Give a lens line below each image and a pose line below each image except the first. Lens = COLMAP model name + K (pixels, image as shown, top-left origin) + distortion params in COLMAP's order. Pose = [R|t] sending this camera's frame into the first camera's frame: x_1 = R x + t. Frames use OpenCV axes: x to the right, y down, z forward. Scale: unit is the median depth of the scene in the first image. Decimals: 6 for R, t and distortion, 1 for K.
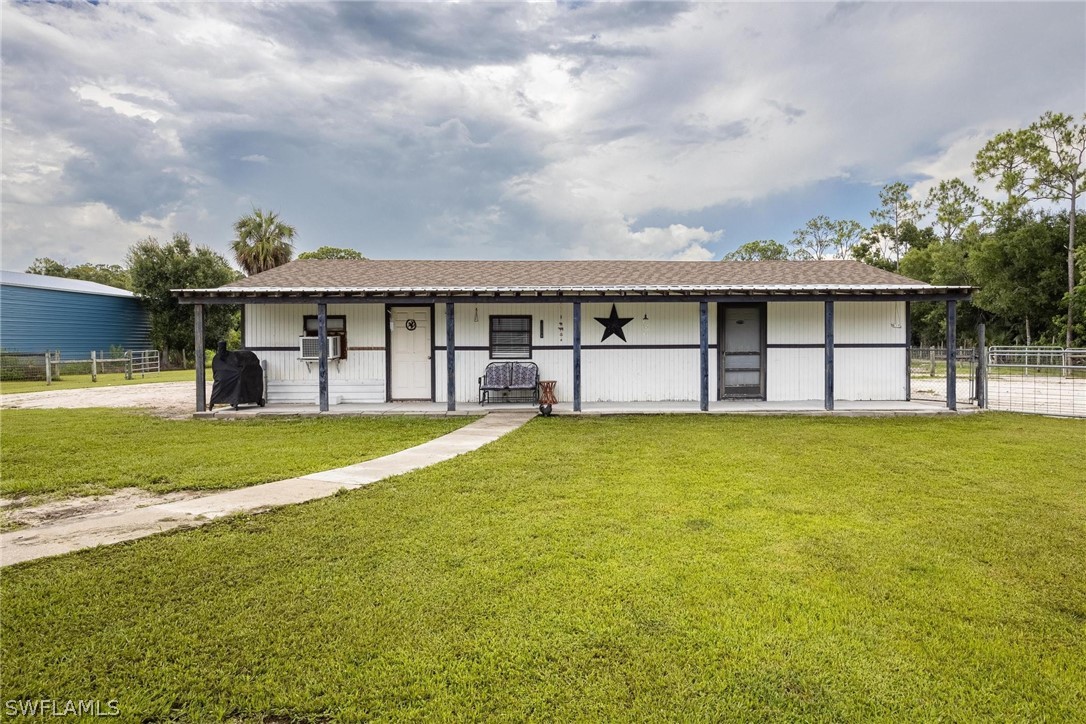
lens RADIAL K [[674.0, 0, 544.6], [0, 674.0, 343.1], [0, 0, 1]] dist [0.000242, -0.000402]
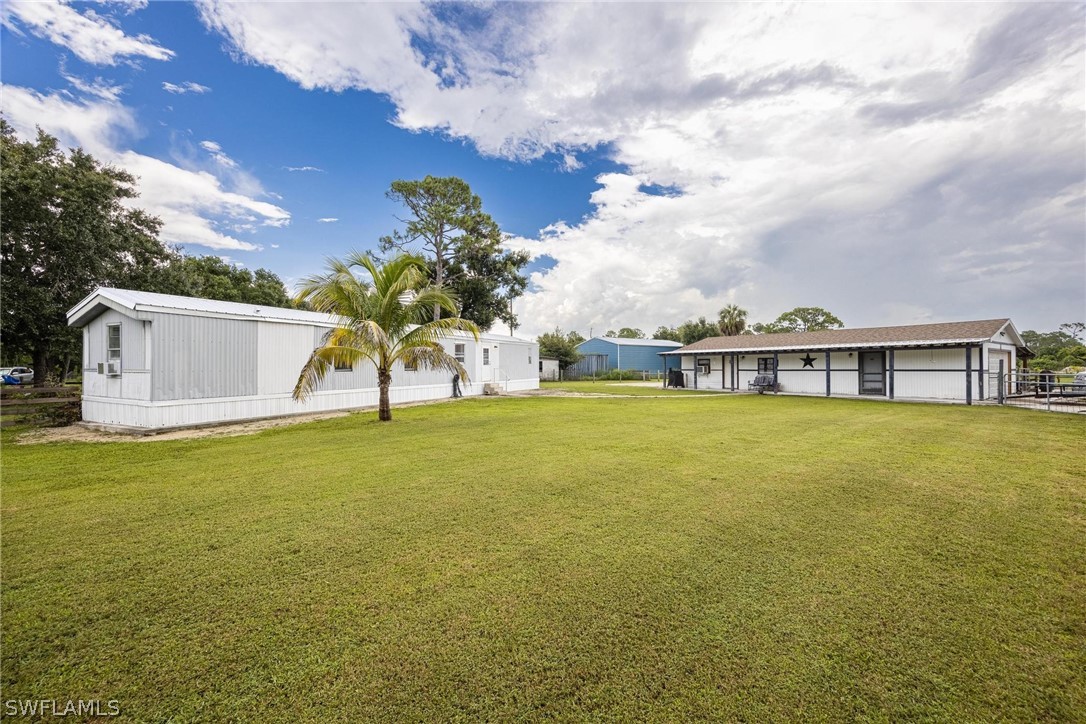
lens RADIAL K [[424.0, 0, 543.0], [0, 424.0, 362.0], [0, 0, 1]] dist [0.000324, 0.000073]
pose [[0.602742, -0.005652, -0.797916, 0.756805], [-0.002831, 0.999953, -0.009221, -0.007451], [0.797931, 0.007816, 0.602698, -0.719199]]
